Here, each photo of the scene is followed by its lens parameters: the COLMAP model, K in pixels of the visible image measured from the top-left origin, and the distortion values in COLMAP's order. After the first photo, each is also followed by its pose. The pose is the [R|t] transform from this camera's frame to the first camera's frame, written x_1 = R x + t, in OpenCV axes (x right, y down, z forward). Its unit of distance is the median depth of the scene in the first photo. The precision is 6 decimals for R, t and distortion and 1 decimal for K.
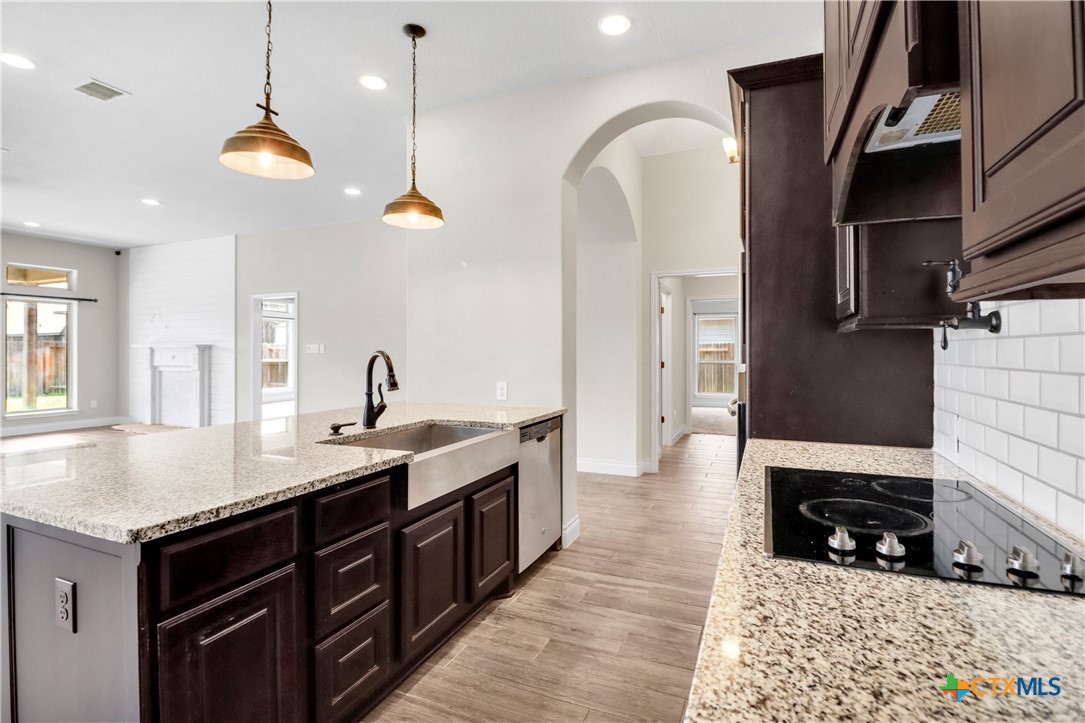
lens RADIAL K [[514.4, 0, 554.4], [0, 514.4, 355.4], [0, 0, 1]] dist [-0.006534, -0.000077]
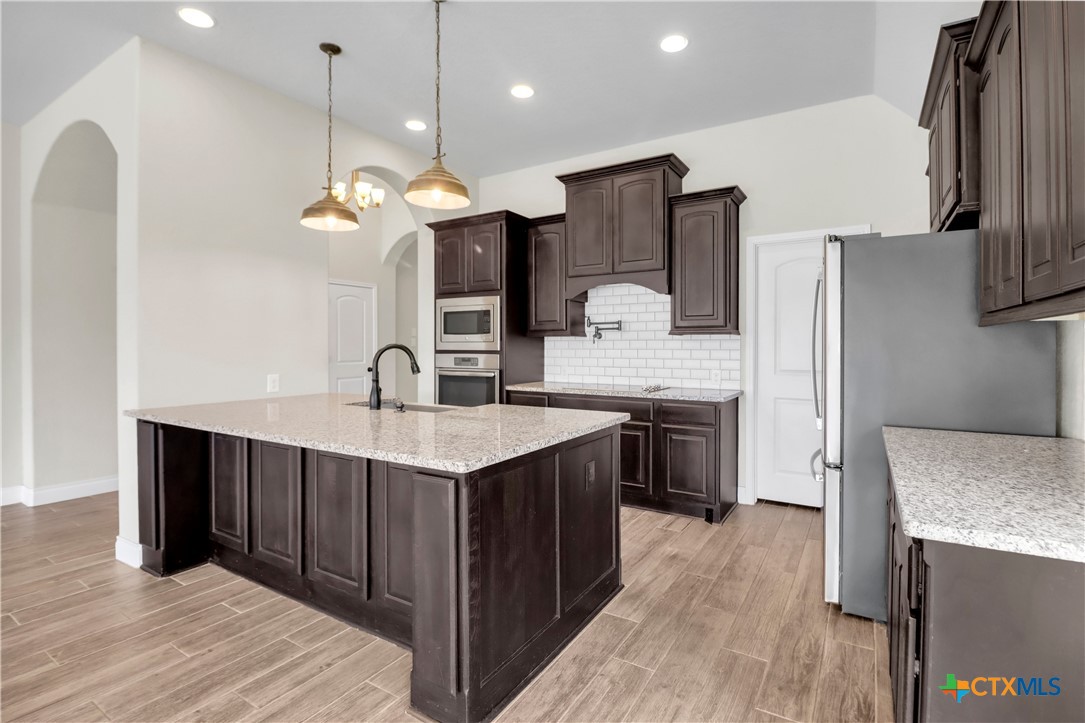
lens RADIAL K [[520.0, 0, 546.3], [0, 520.0, 351.3], [0, 0, 1]] dist [-0.014508, -0.005593]
pose [[0.163834, -0.011940, 0.986416, -1.445226], [0.011688, 0.999880, 0.010162, 0.000154], [-0.986419, 0.009864, 0.163953, 0.408015]]
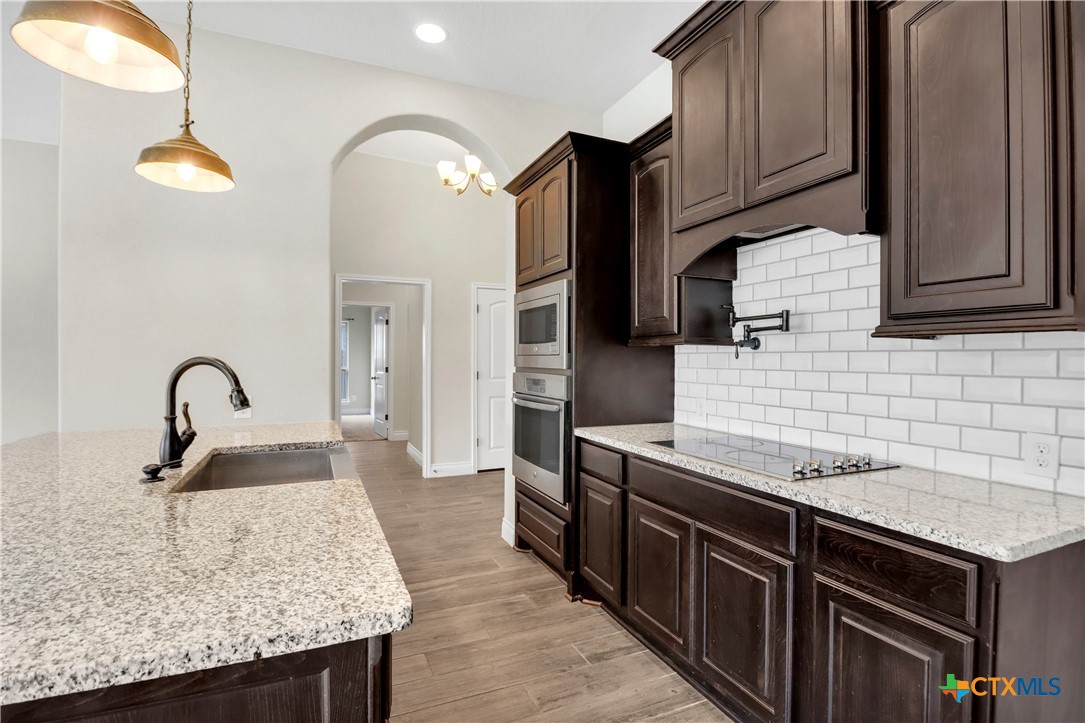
lens RADIAL K [[520.0, 0, 533.9], [0, 520.0, 363.7], [0, 0, 1]] dist [-0.014508, -0.005593]
pose [[0.696491, -0.003408, 0.717558, -0.520389], [0.002547, 0.999994, 0.002277, -0.000306], [-0.717561, 0.000242, 0.696495, 0.152553]]
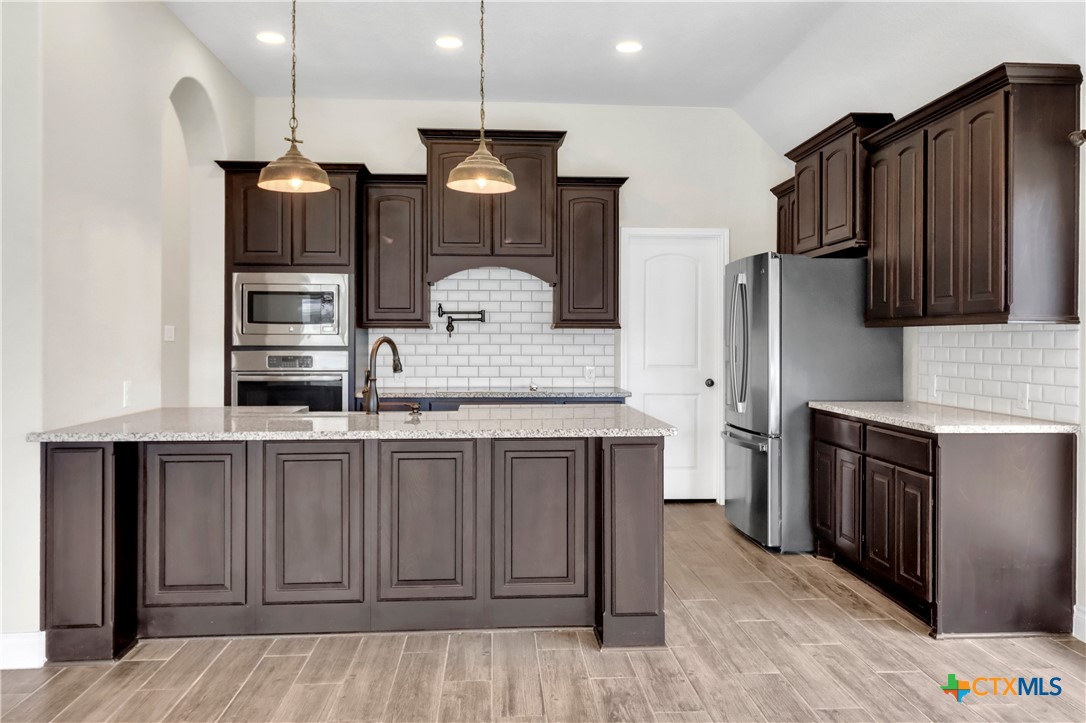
lens RADIAL K [[882.8, 0, 569.3], [0, 882.8, 340.5], [0, 0, 1]] dist [0.000350, -0.001627]
pose [[-0.458120, -0.000621, 0.888890, -2.025199], [0.007516, 0.999961, 0.004572, -0.006805], [-0.888859, 0.008775, -0.458098, 1.410465]]
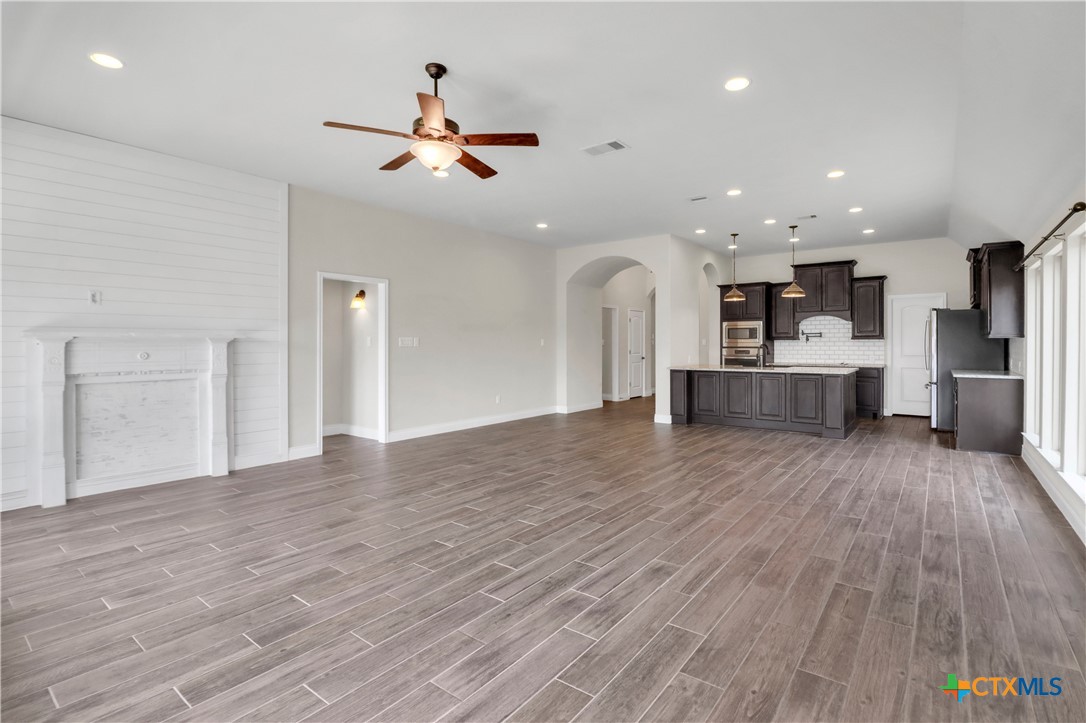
lens RADIAL K [[520.5, 0, 541.3], [0, 520.5, 346.3], [0, 0, 1]] dist [-0.014508, -0.005593]
pose [[0.270534, -0.004204, 0.962701, -3.856937], [0.012334, 0.999924, 0.000901, -0.012406], [-0.962631, 0.011630, 0.270565, 1.404794]]
